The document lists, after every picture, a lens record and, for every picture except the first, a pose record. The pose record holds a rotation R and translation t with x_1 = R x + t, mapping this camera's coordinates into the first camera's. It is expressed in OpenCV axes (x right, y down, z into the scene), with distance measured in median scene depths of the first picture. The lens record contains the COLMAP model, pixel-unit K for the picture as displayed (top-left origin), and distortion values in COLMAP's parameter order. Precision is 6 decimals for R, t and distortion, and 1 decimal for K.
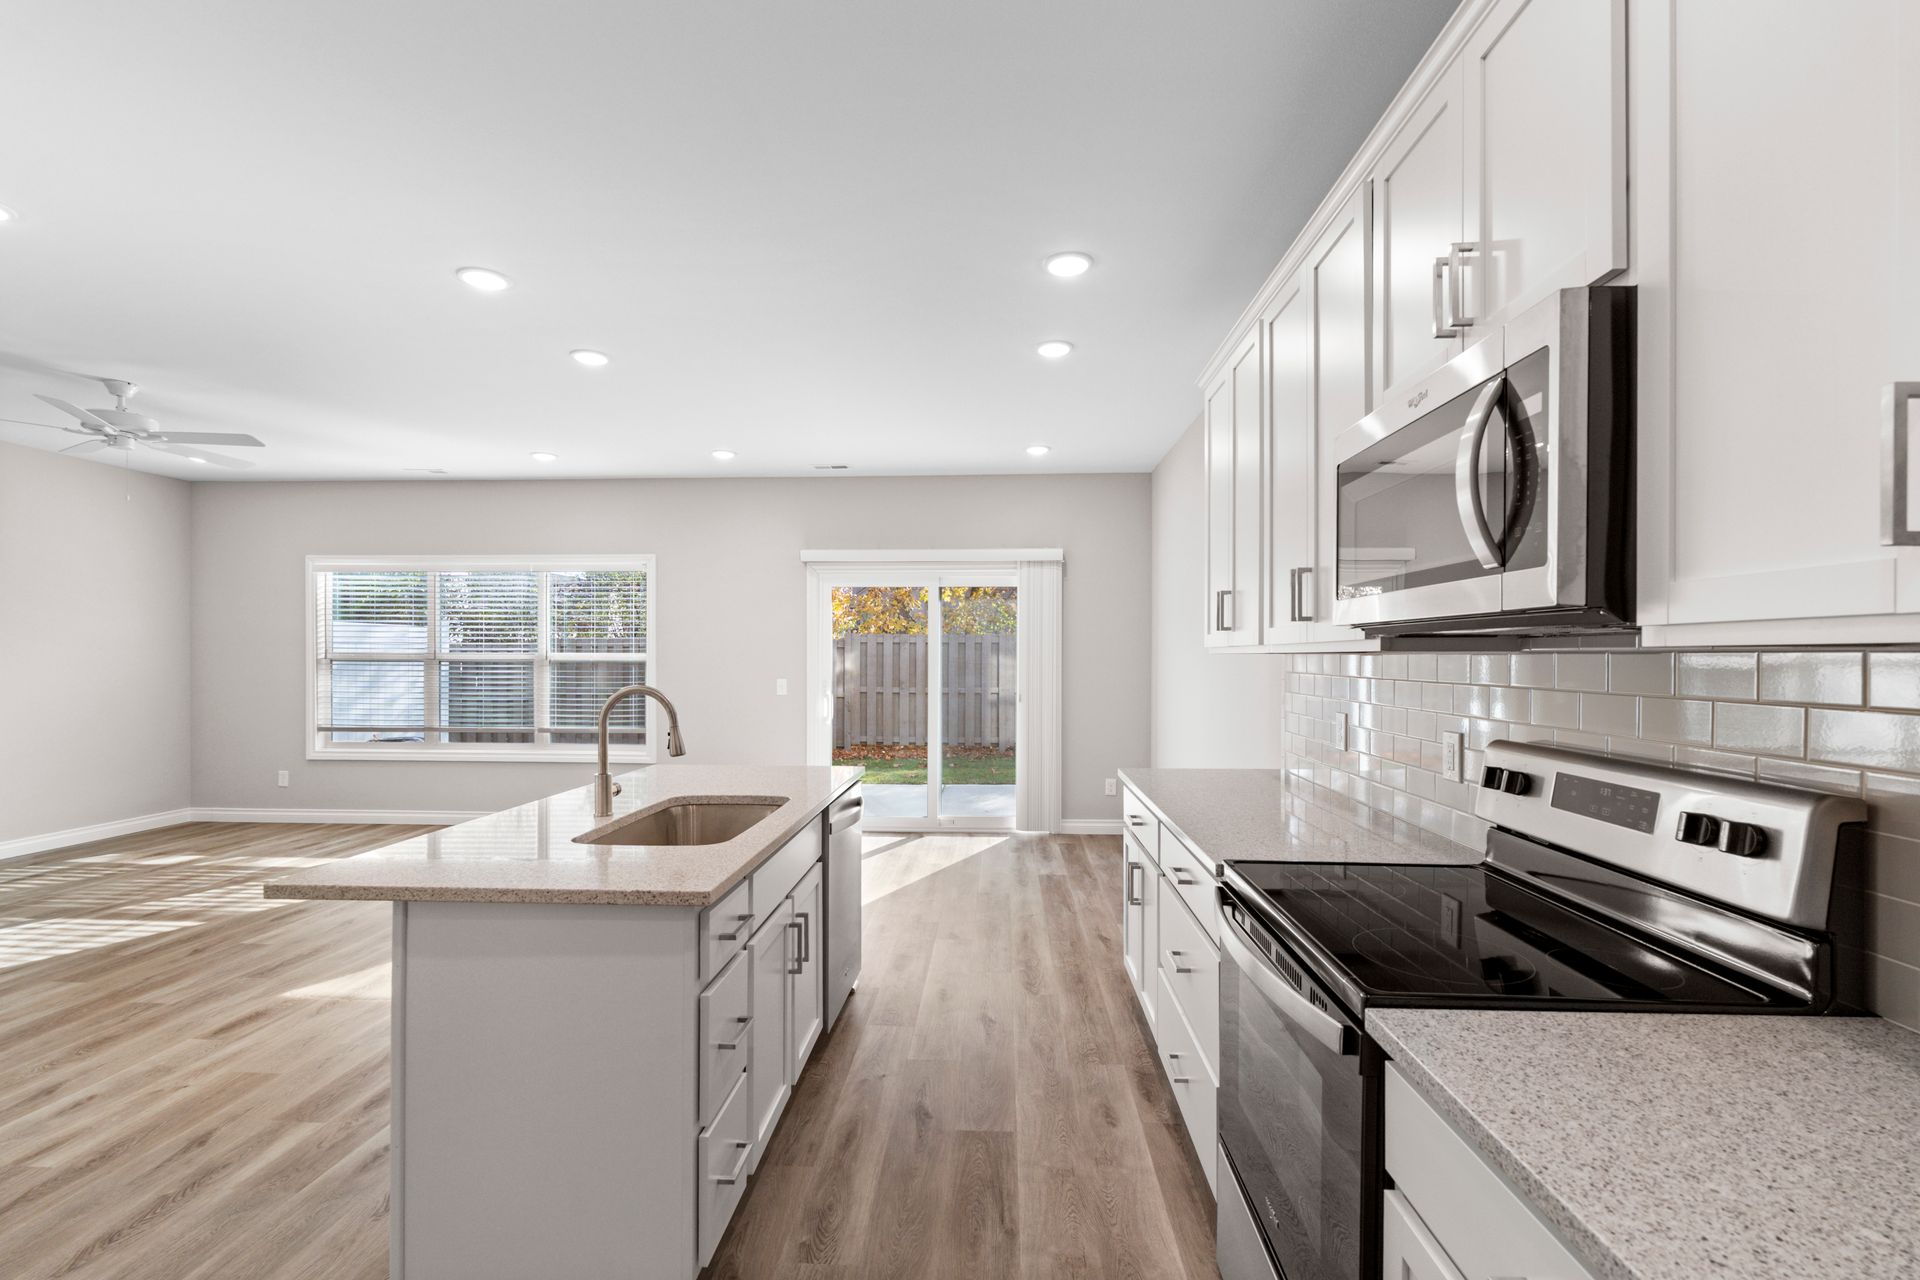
lens RADIAL K [[850.5, 0, 960.0], [0, 850.5, 640.0], [0, 0, 1]] dist [-0.002306, -0.000135]
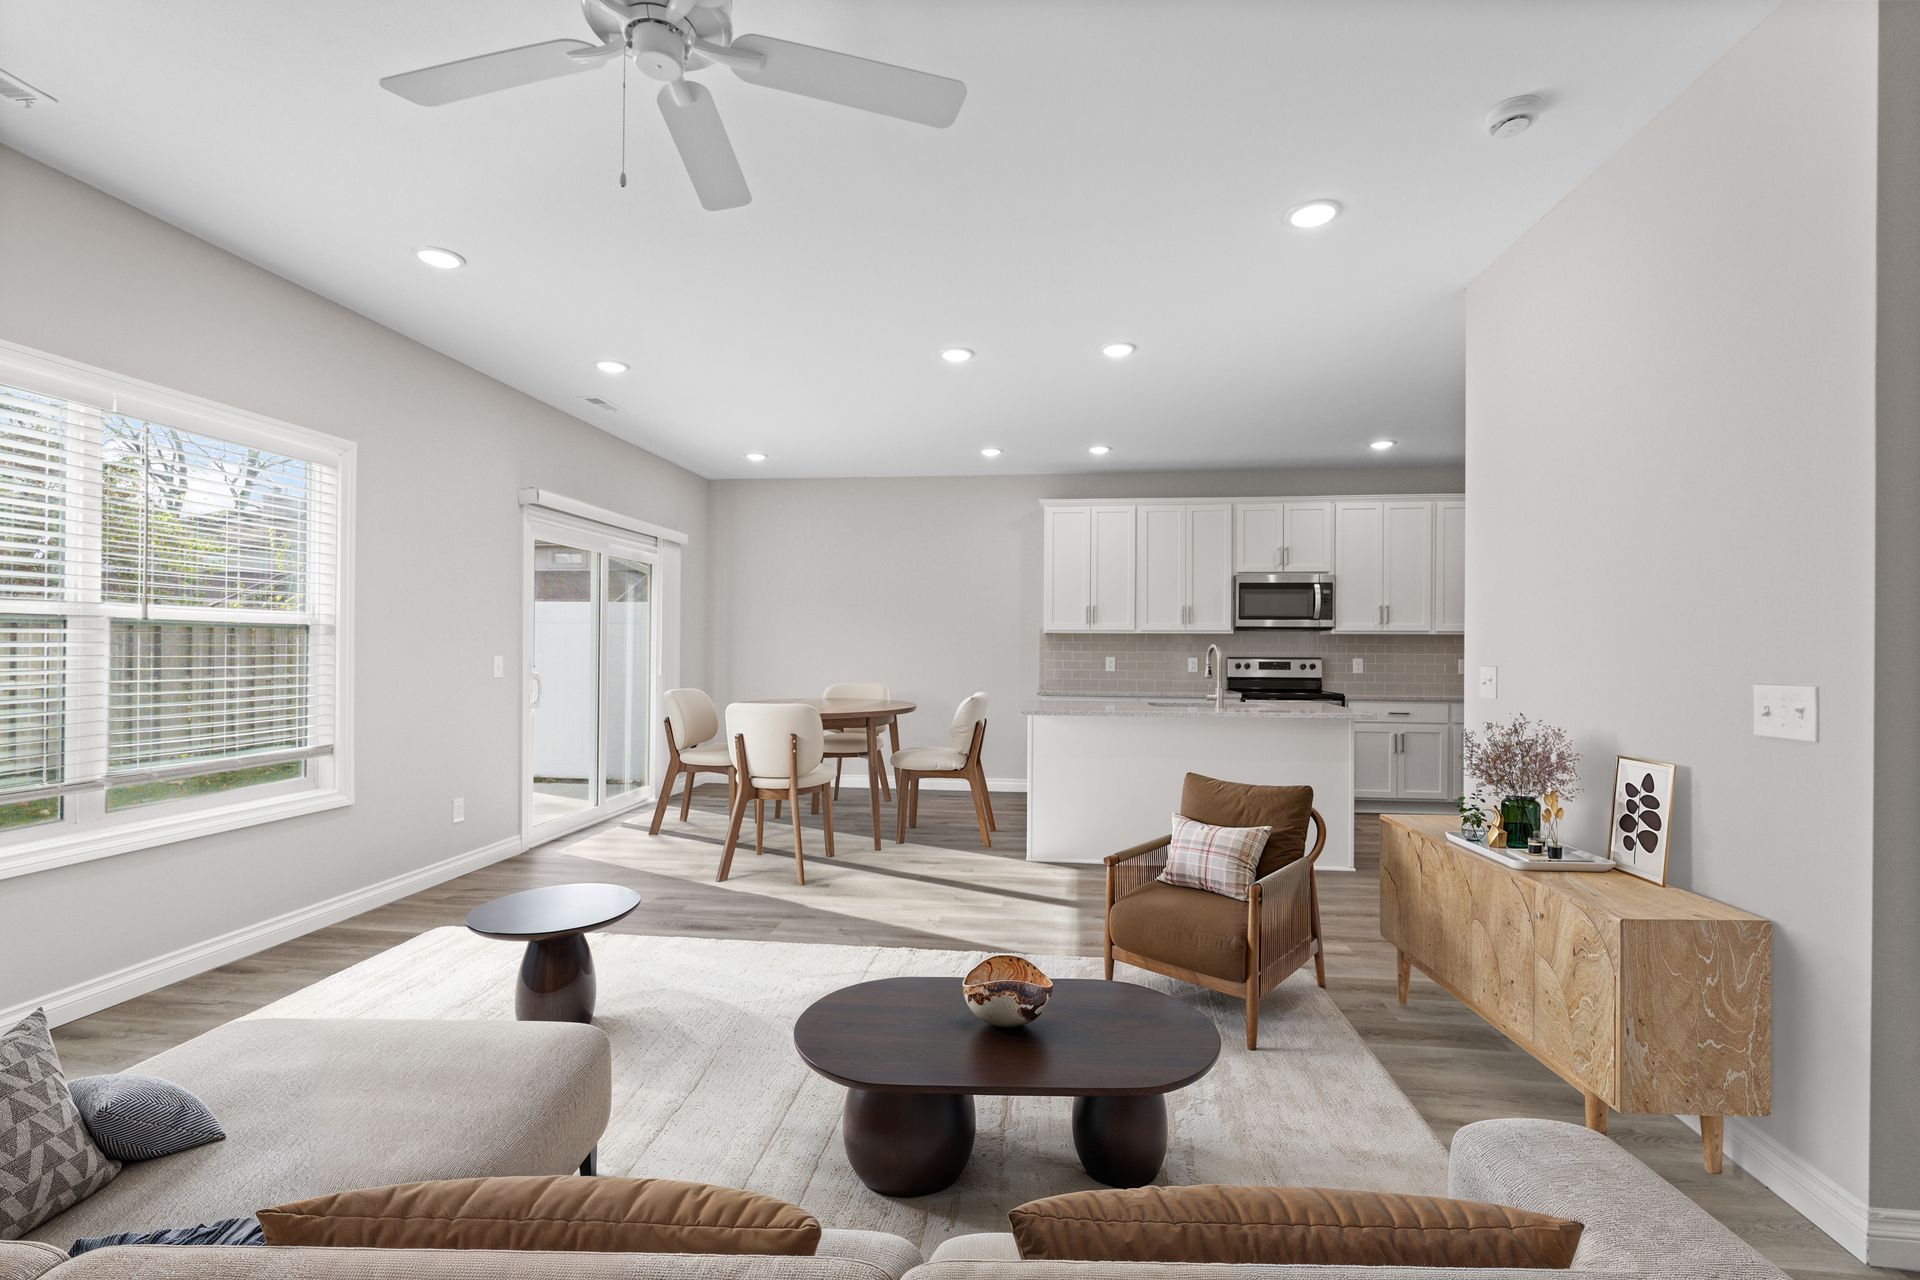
lens RADIAL K [[850.5, 0, 960.0], [0, 850.5, 640.0], [0, 0, 1]] dist [-0.002306, -0.000135]
pose [[0.051464, 0.007038, 0.998650, -0.897996], [-0.026271, 0.999639, -0.005691, 0.025398], [-0.998329, -0.025942, 0.051630, 0.548277]]
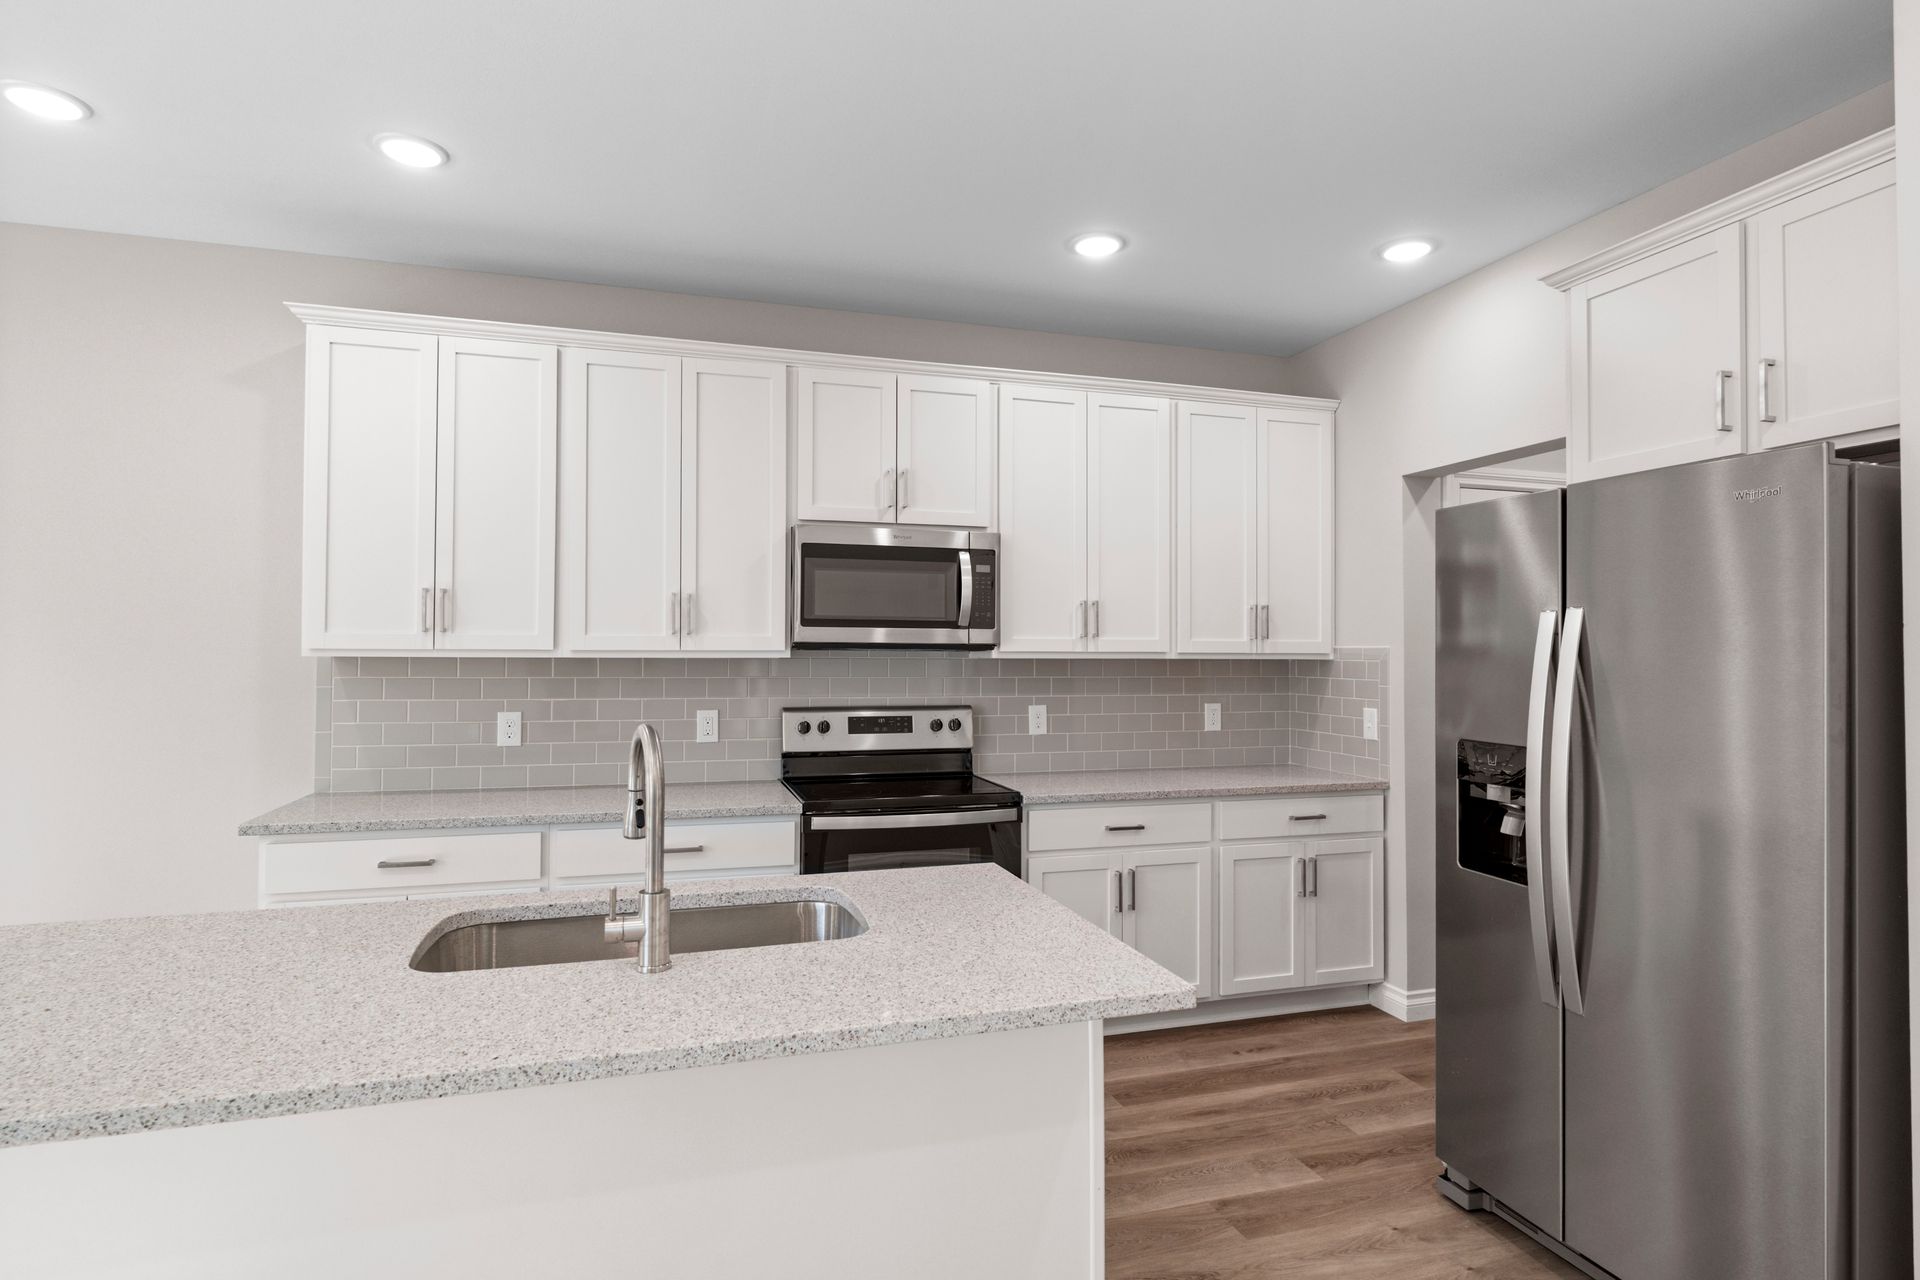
lens RADIAL K [[983.2, 0, 960.0], [0, 983.2, 640.0], [0, 0, 1]] dist [0.000533, 0.000059]
pose [[-0.347618, 0.014182, 0.937529, -0.386440], [-0.022857, 0.999460, -0.023593, 0.004110], [-0.937358, -0.029630, -0.347106, 0.371829]]
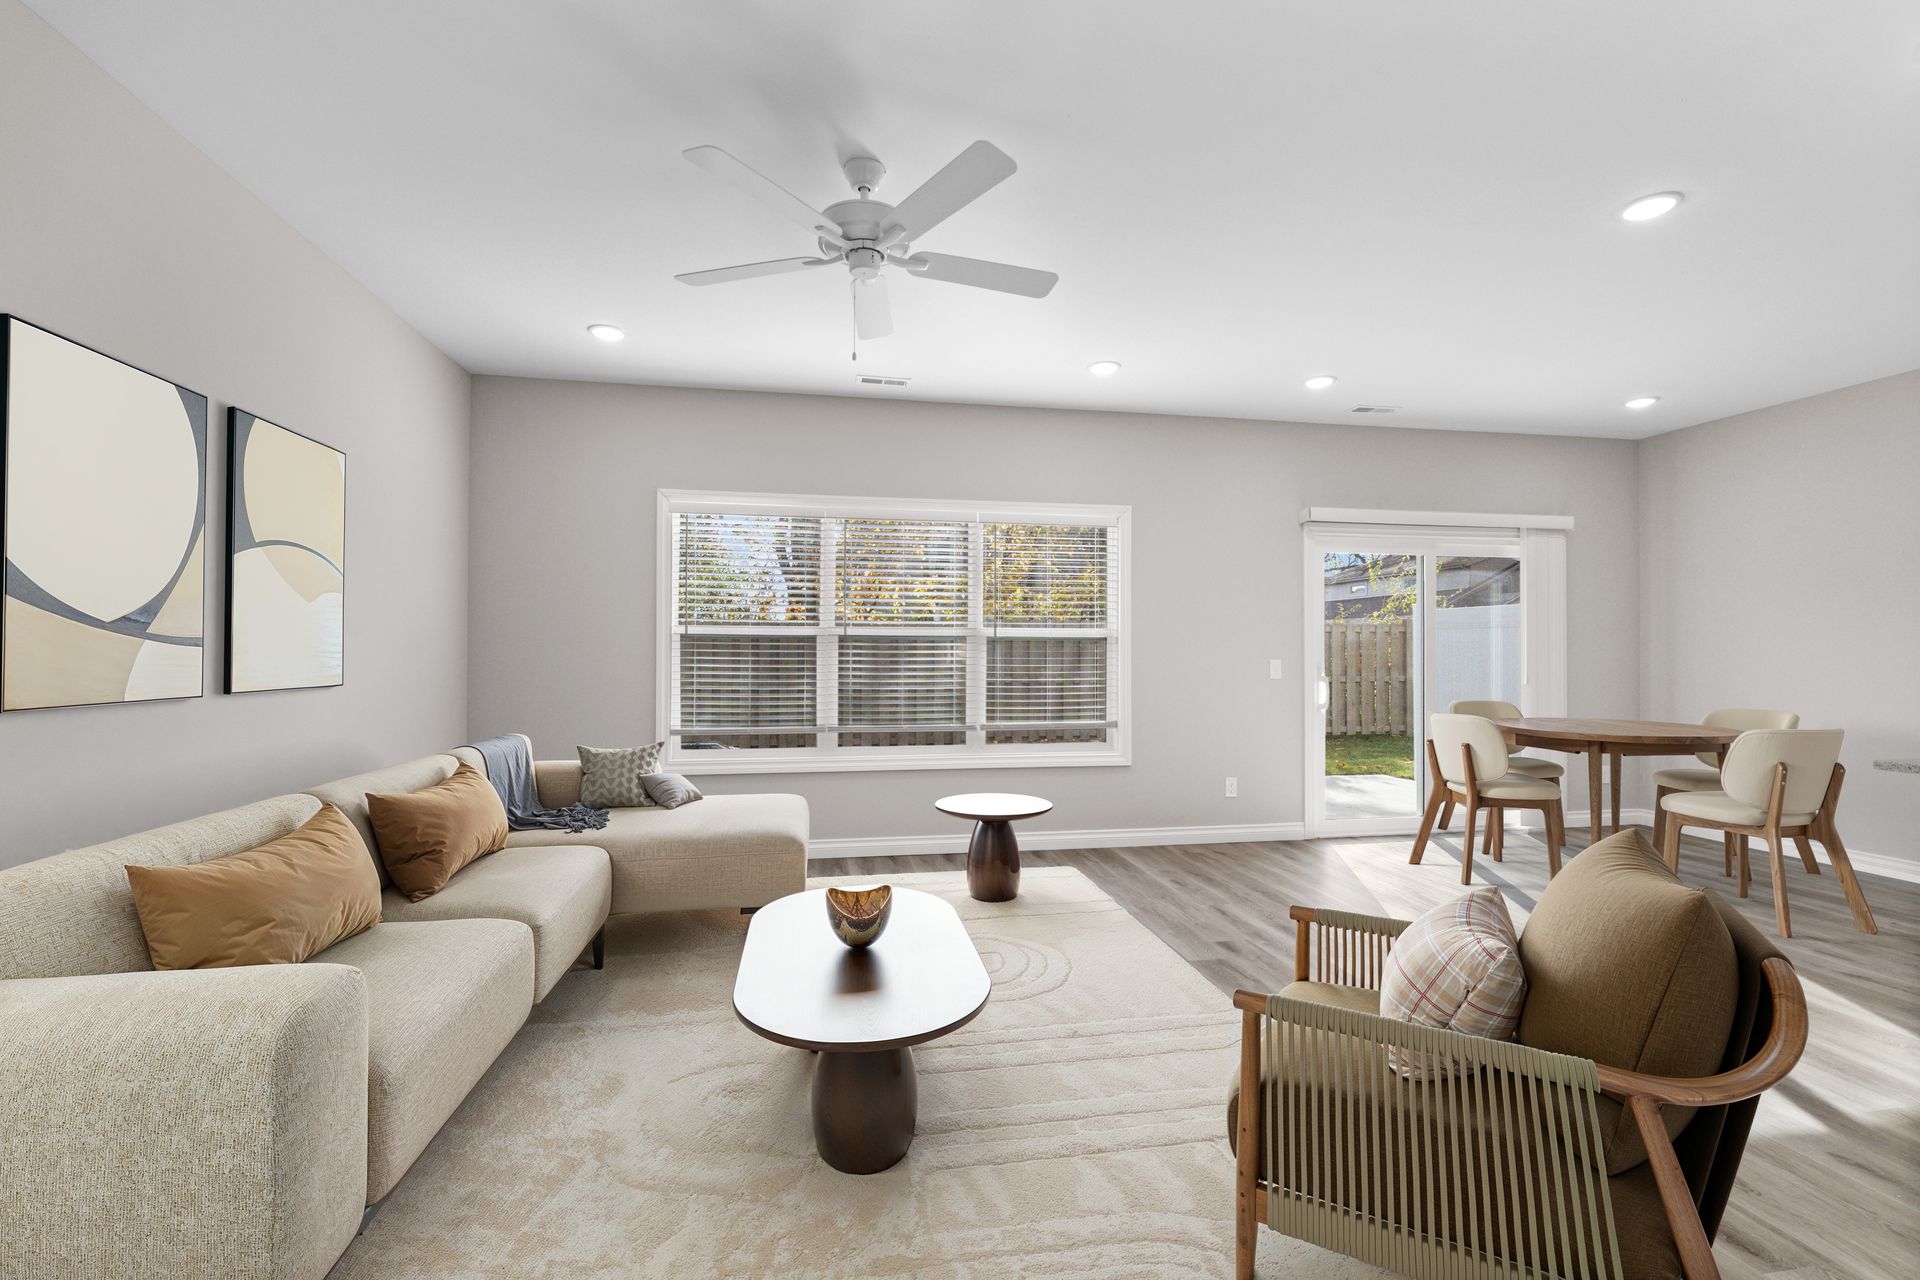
lens RADIAL K [[850.5, 0, 960.0], [0, 850.5, 640.0], [0, 0, 1]] dist [-0.002306, -0.000135]
pose [[0.972596, 0.001358, 0.232497, -0.689413], [-0.001975, 0.999995, 0.002424, 0.023925], [-0.232492, -0.002817, 0.972594, 0.247268]]
